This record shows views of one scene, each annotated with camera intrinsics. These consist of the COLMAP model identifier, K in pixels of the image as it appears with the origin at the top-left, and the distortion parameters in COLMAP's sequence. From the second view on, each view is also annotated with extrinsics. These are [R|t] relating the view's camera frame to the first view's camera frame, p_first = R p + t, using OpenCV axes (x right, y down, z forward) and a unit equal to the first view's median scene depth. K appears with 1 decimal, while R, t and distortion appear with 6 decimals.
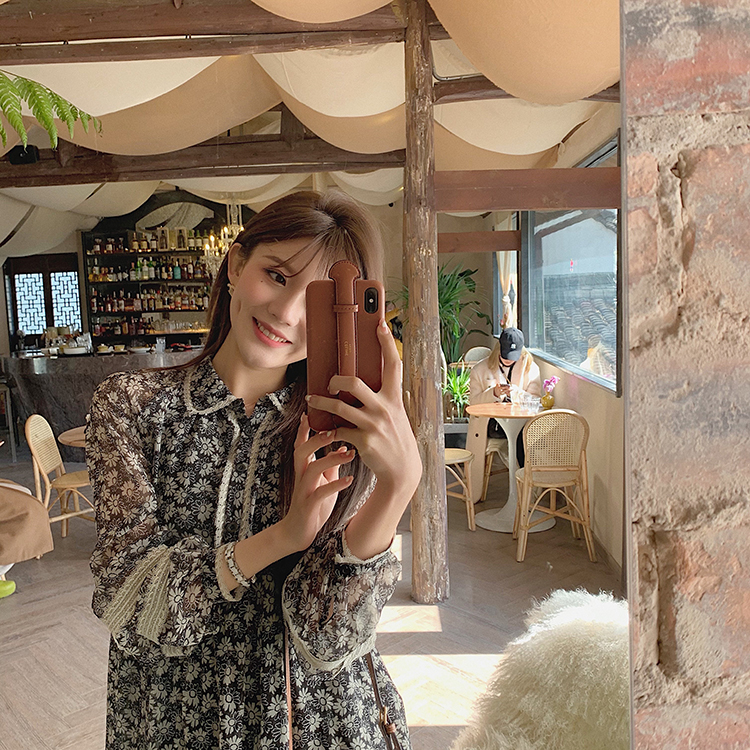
lens RADIAL K [[782.4, 0, 375.0], [0, 782.4, 375.0], [0, 0, 1]] dist [0.171288, -0.317668]
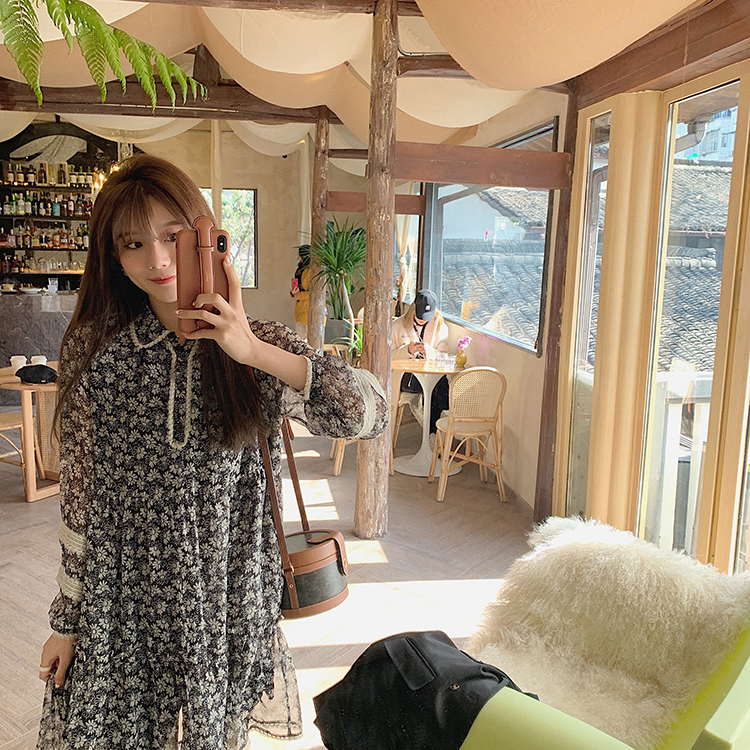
lens RADIAL K [[782.4, 0, 375.0], [0, 782.4, 375.0], [0, 0, 1]] dist [0.171288, -0.317668]
pose [[0.978504, 0.028570, 0.204239, -0.111543], [-0.040703, 0.997631, 0.055455, -0.000224], [-0.202171, -0.062576, 0.977349, -0.042426]]
